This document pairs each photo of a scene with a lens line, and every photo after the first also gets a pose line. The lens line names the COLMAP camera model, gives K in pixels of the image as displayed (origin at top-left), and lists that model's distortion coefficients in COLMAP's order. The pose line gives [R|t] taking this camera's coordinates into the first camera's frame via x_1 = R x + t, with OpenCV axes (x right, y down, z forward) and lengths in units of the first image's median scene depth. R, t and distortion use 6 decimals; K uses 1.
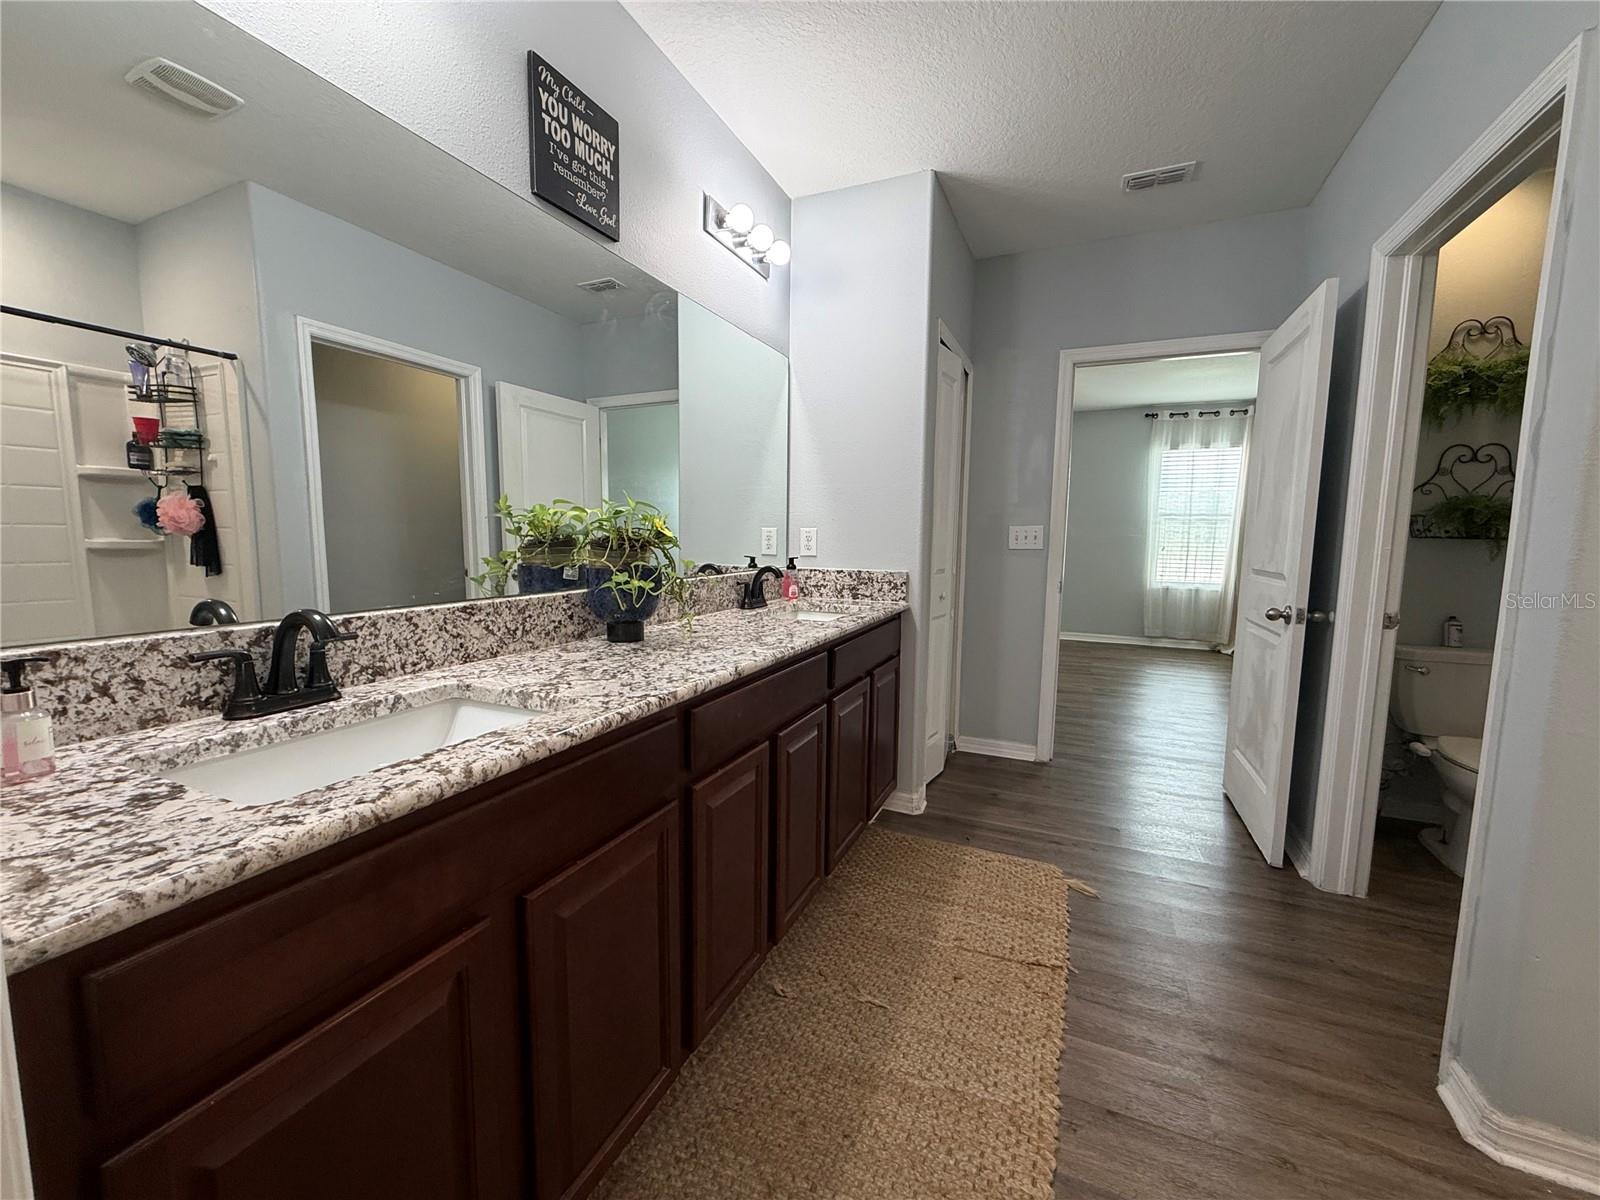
lens RADIAL K [[638.5, 0, 800.6], [0, 638.5, 604.9], [0, 0, 1]] dist [-0.000931, 0.000114]
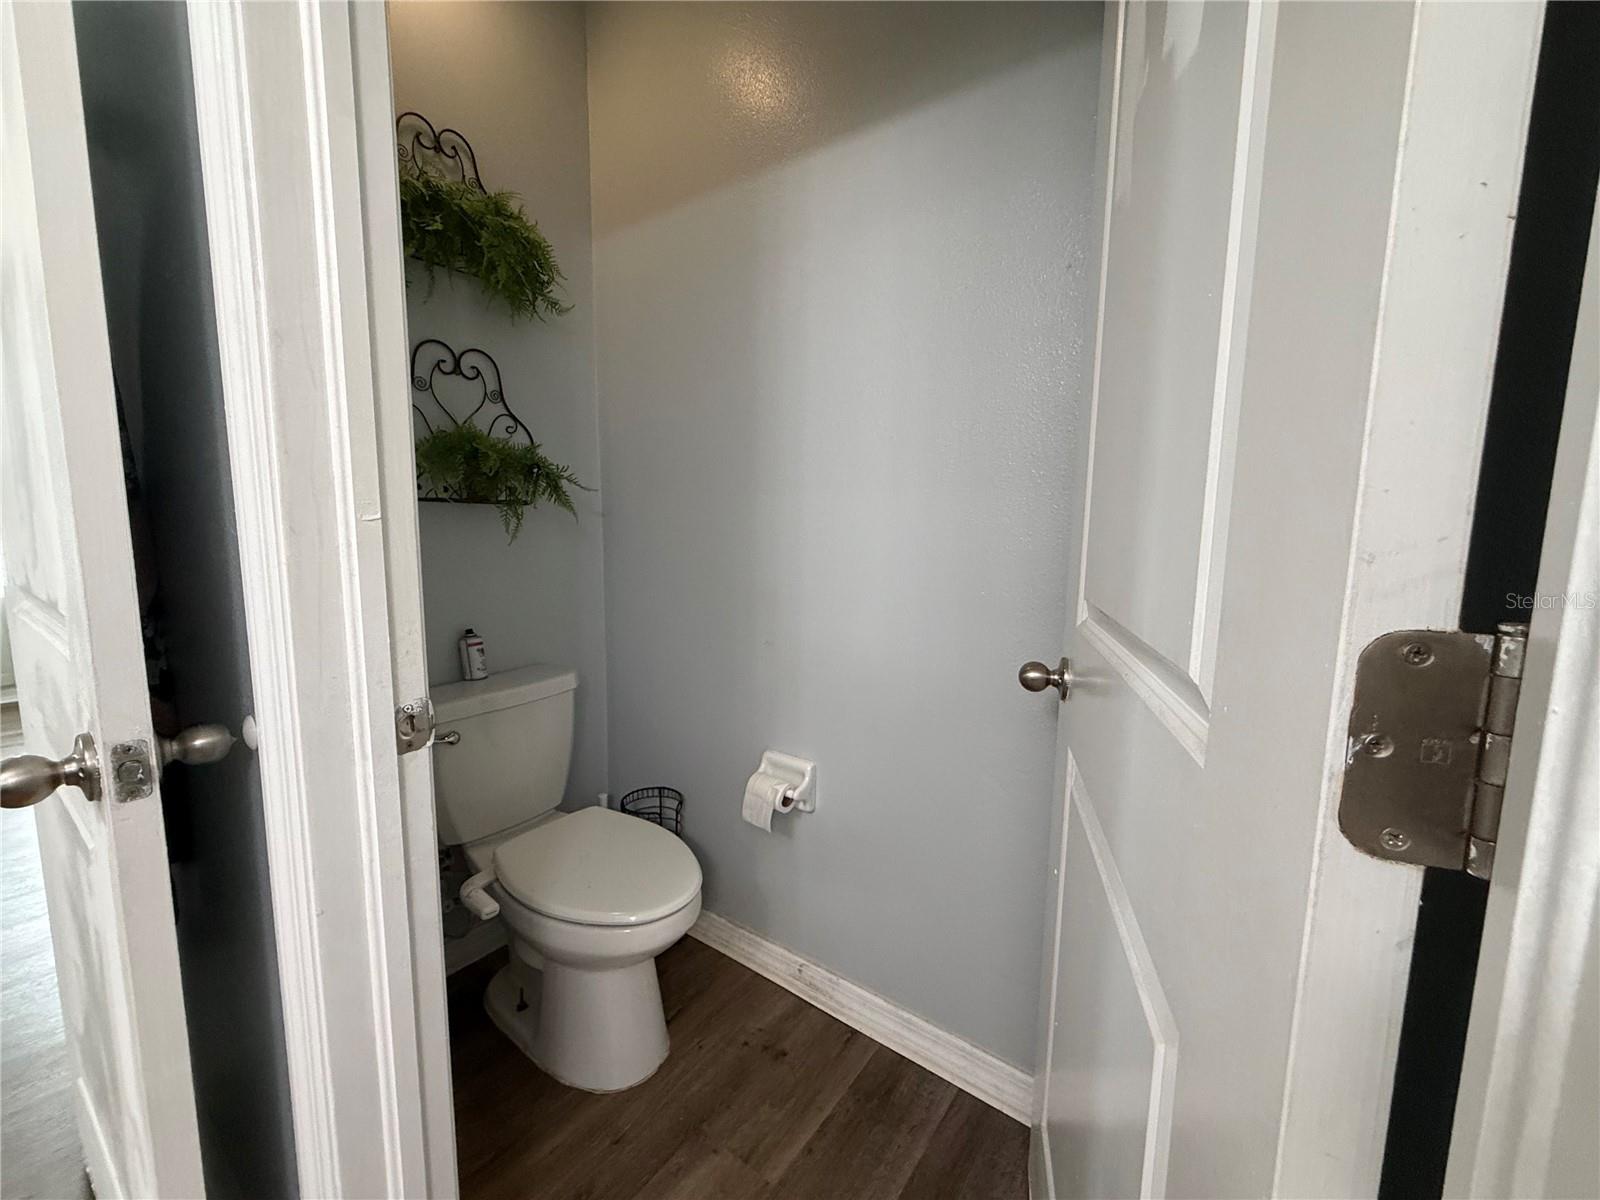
lens RADIAL K [[638.5, 0, 798.9], [0, 638.5, 599.2], [0, 0, 1]] dist [-0.000931, 0.000114]
pose [[0.206132, -0.130315, 0.969808, 0.540520], [0.092792, 0.989229, 0.113202, -0.055529], [-0.974115, 0.066656, 0.216004, 0.605072]]
